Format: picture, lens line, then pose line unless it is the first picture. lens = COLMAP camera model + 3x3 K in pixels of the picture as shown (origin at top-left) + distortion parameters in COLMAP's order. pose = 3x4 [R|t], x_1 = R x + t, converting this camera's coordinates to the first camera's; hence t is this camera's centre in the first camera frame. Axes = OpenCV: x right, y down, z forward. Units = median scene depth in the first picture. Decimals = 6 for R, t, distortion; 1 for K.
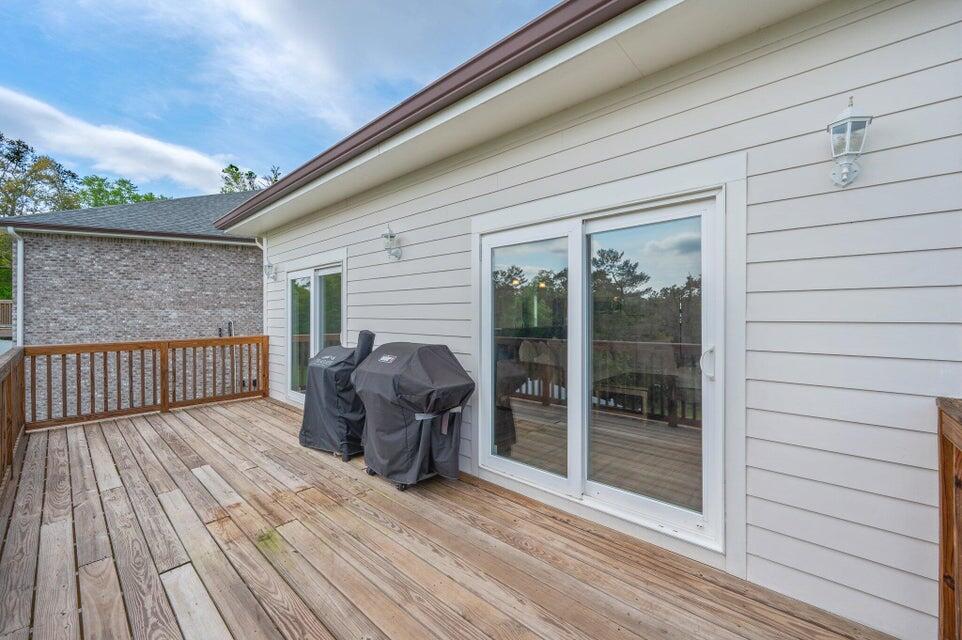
lens RADIAL K [[376.9, 0, 492.3], [0, 376.9, 319.0], [0, 0, 1]] dist [-0.018461, 0.000276]
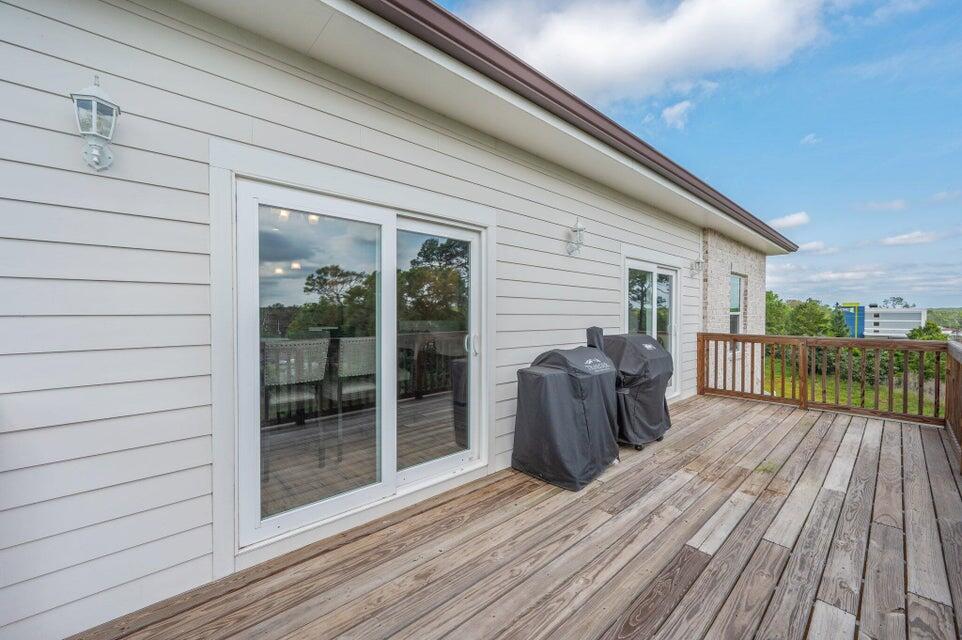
lens RADIAL K [[381.2, 0, 482.9], [0, 381.2, 321.3], [0, 0, 1]] dist [0.000337, -0.000004]
pose [[0.122964, -0.023296, 0.992138, -1.476576], [0.001882, 0.999728, 0.023241, -0.004389], [-0.992409, -0.000990, 0.122975, 1.294059]]
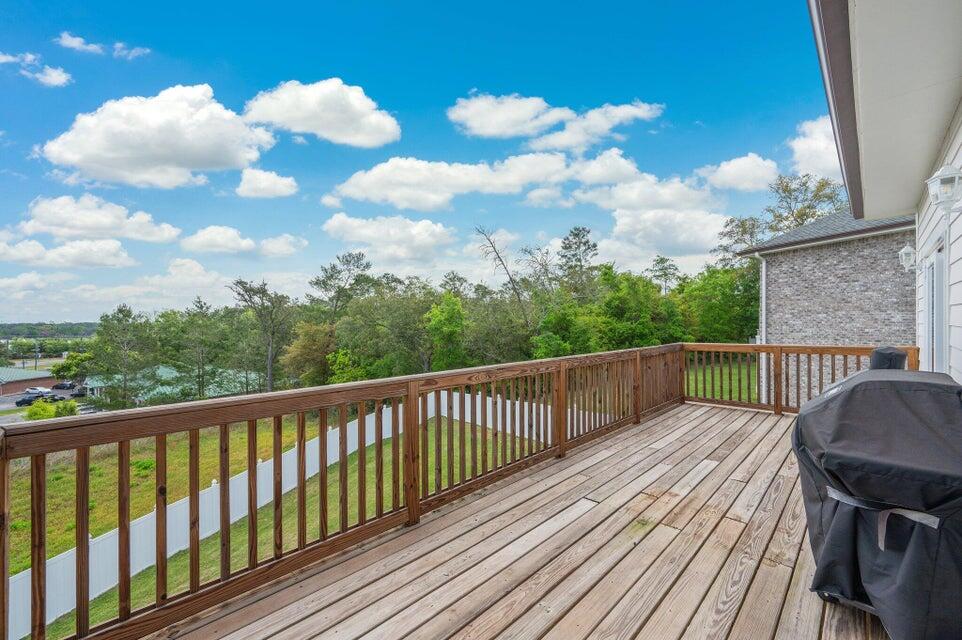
lens RADIAL K [[381.2, 0, 482.9], [0, 381.2, 321.3], [0, 0, 1]] dist [0.000337, -0.000004]
pose [[-0.091027, -0.003618, -0.995842, 0.407424], [0.006169, 0.999972, -0.004196, -0.015469], [0.995829, -0.006525, -0.091002, 0.430430]]
